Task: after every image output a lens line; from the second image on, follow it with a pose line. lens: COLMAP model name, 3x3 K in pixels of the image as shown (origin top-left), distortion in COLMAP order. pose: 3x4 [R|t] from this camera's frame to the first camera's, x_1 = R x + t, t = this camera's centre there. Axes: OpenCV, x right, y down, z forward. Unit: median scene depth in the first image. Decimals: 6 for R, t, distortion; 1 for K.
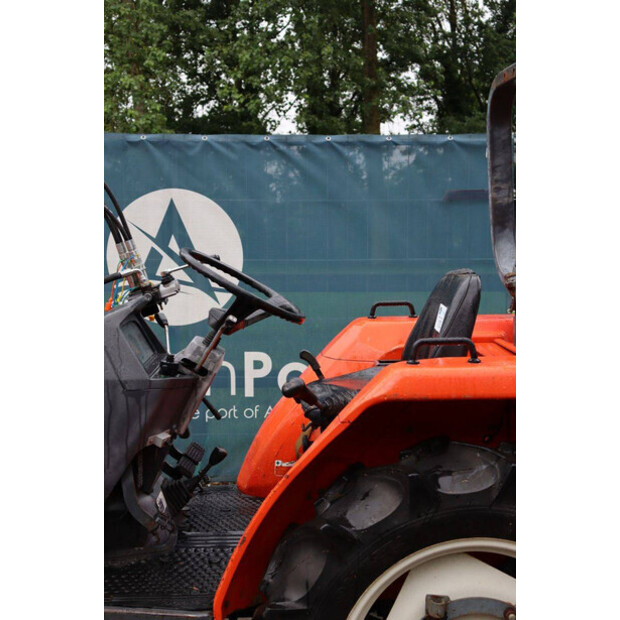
lens RADIAL K [[910.0, 0, 310.0], [0, 910.0, 310.0], [0, 0, 1]] dist [0.075625, 0.150047]
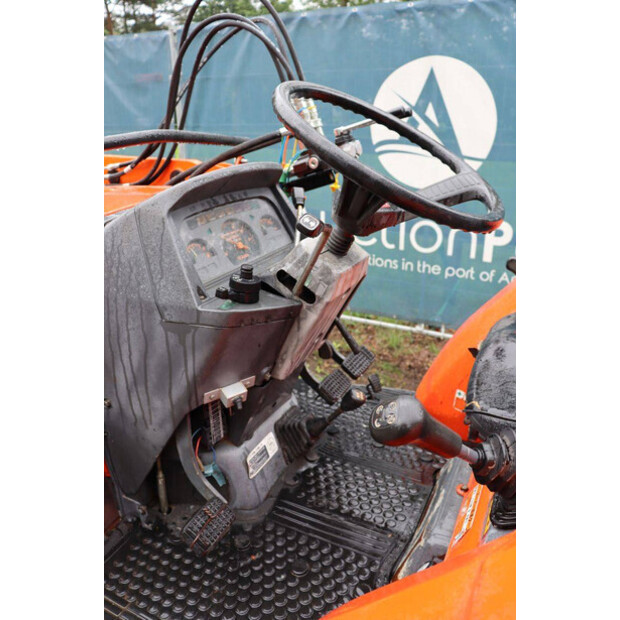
lens RADIAL K [[510.5, 0, 310.0], [0, 510.5, 310.0], [0, 0, 1]] dist [-0.182733, 0.175894]
pose [[0.882600, 0.167616, -0.439230, 0.017783], [-0.039273, 0.957304, 0.286404, -0.010749], [0.468482, -0.235530, 0.851499, 0.393920]]
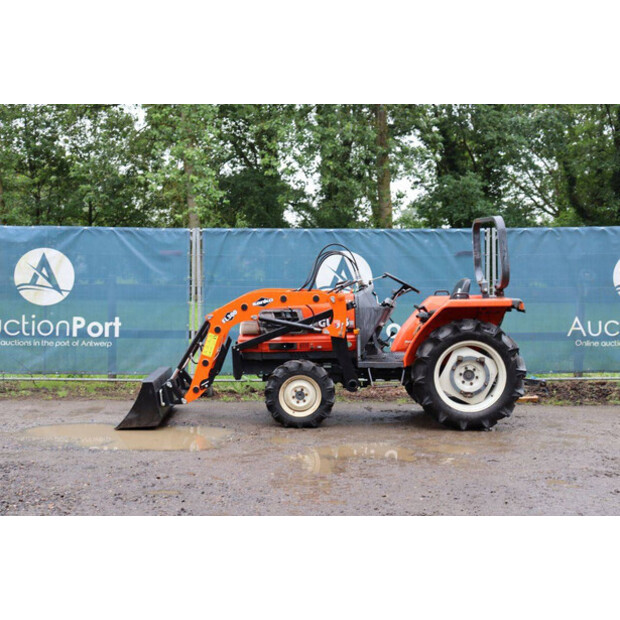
lens RADIAL K [[910.0, 0, 310.0], [0, 910.0, 310.0], [0, 0, 1]] dist [0.075625, 0.150047]
pose [[0.999990, -0.002671, 0.003586, -0.247567], [0.002836, 0.998897, -0.046860, 0.135516], [-0.003456, 0.046870, 0.998895, -1.397066]]
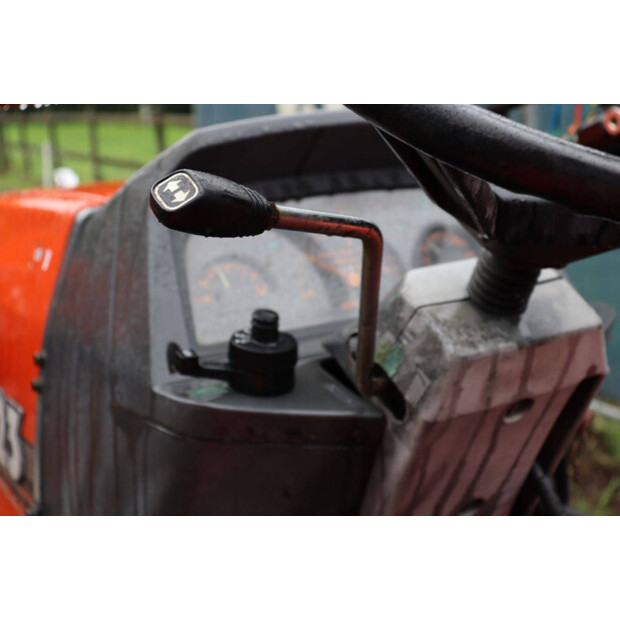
lens RADIAL K [[856.8, 0, 310.0], [0, 856.8, 310.0], [0, 0, 1]] dist [0.039752, 0.117108]
pose [[0.467486, 0.180790, -0.865316, 0.039609], [-0.035263, 0.981898, 0.186097, 0.000089], [0.883297, -0.056484, 0.465399, 0.480977]]
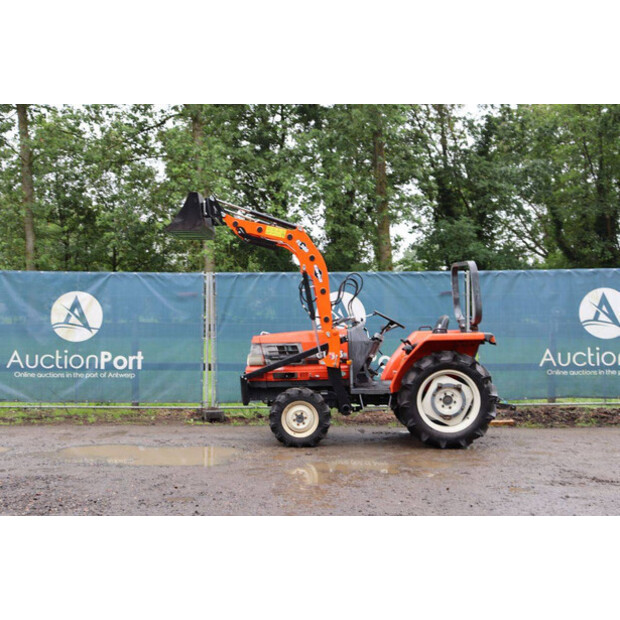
lens RADIAL K [[856.8, 0, 310.0], [0, 856.8, 310.0], [0, 0, 1]] dist [0.039752, 0.117108]
pose [[0.999938, -0.008945, -0.006677, -0.222627], [0.008317, 0.996014, -0.088809, 0.147855], [0.007444, 0.088748, 0.996026, -1.542984]]
